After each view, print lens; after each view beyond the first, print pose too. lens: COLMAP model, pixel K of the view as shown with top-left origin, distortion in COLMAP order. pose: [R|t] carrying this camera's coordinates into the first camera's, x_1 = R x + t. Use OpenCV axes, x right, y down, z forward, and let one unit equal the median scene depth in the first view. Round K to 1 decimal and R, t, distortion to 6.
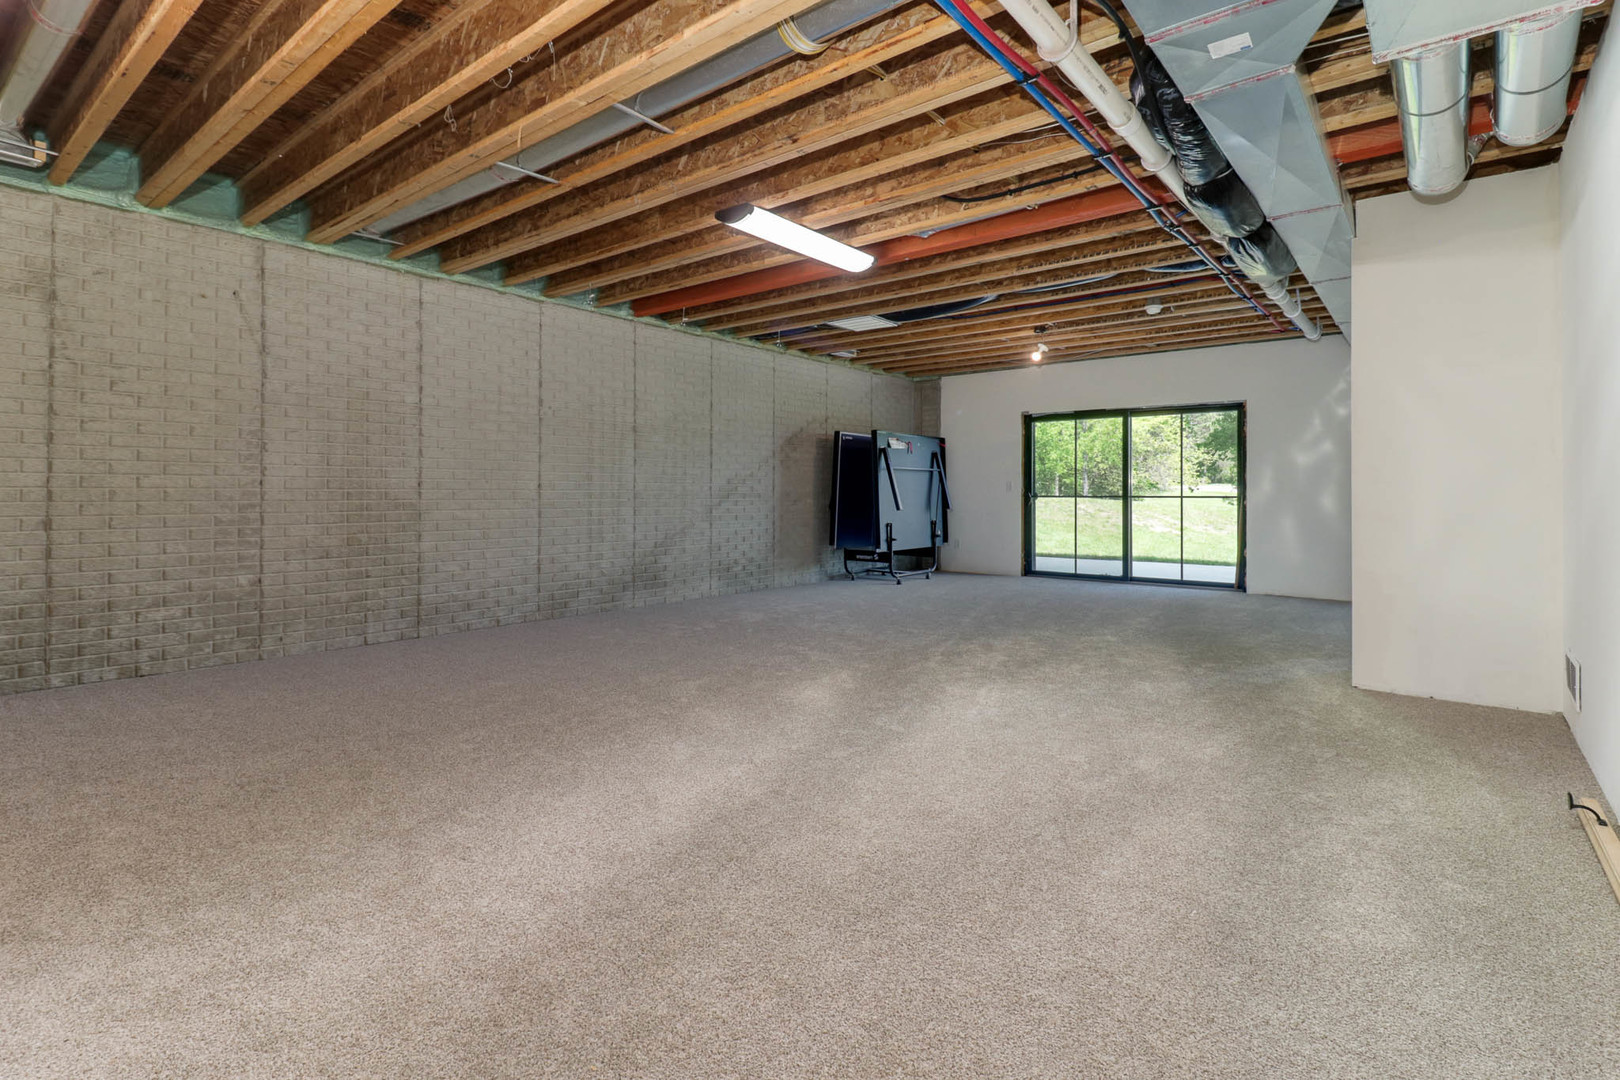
lens RADIAL K [[766.2, 0, 839.9], [0, 766.2, 518.8], [0, 0, 1]] dist [0.002093, 0.000027]
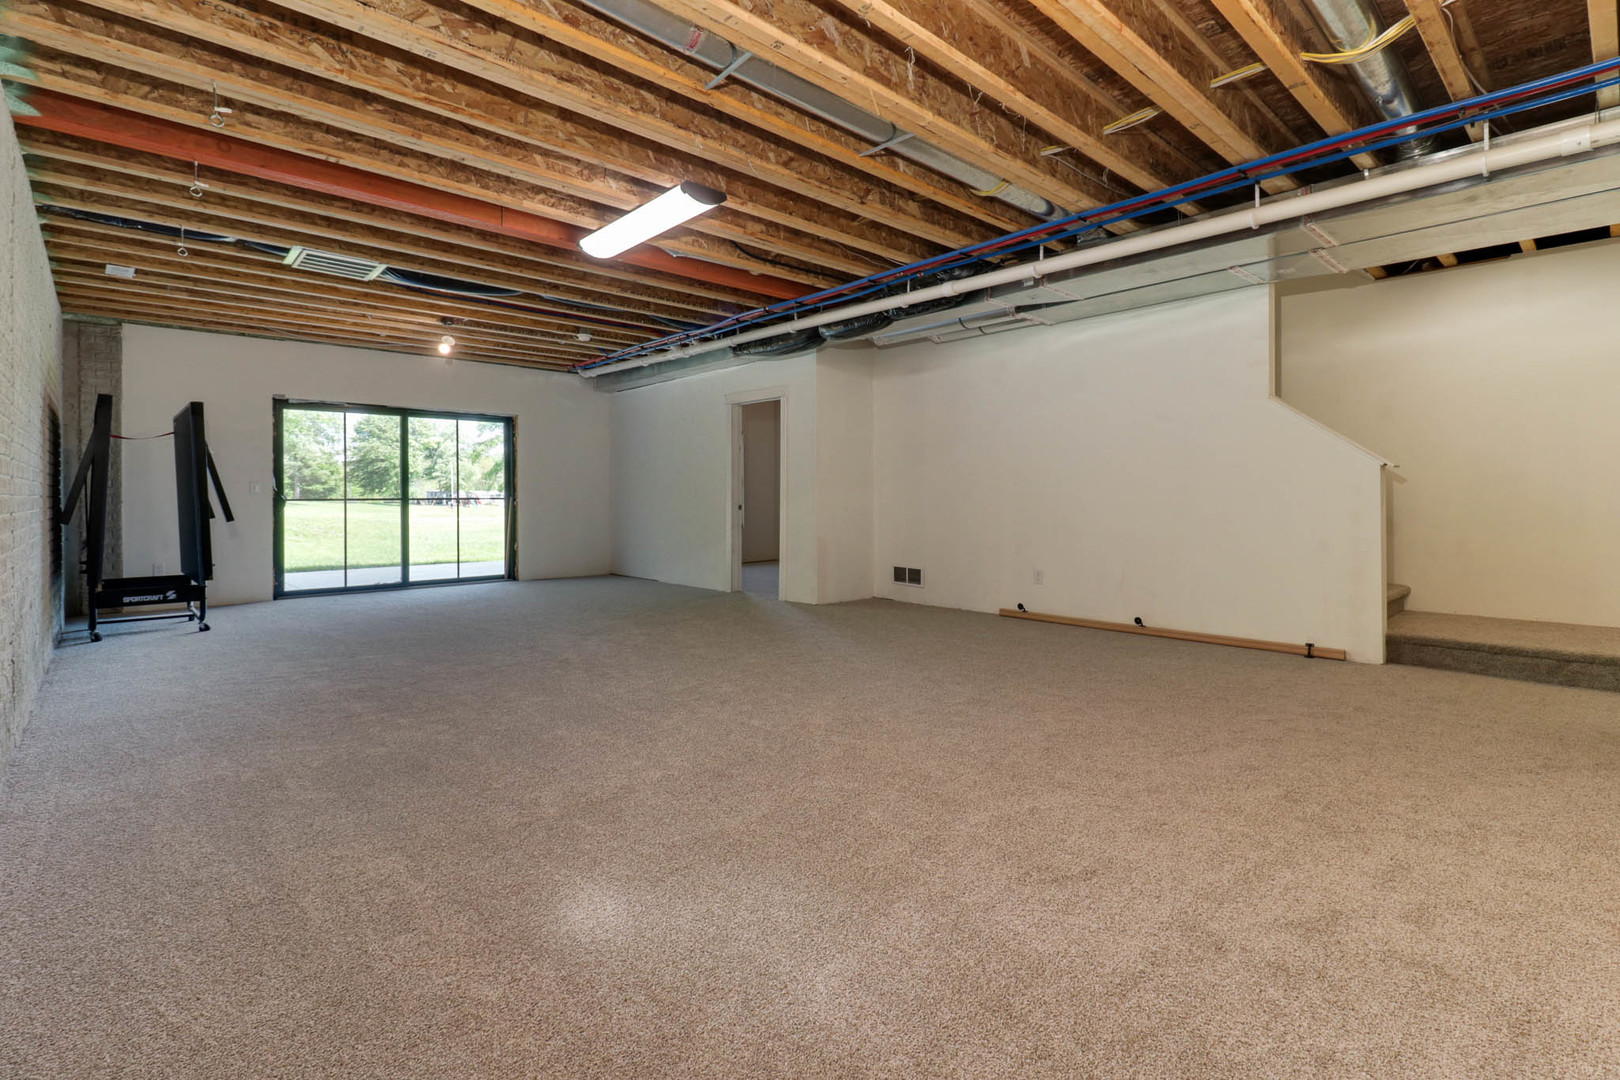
lens RADIAL K [[766.2, 0, 806.0], [0, 766.2, 483.9], [0, 0, 1]] dist [0.002093, 0.000027]
pose [[0.173192, 0.015242, 0.984770, -0.499113], [0.035722, 0.999125, -0.021746, -0.008932], [-0.984240, 0.038945, 0.172496, 0.347071]]
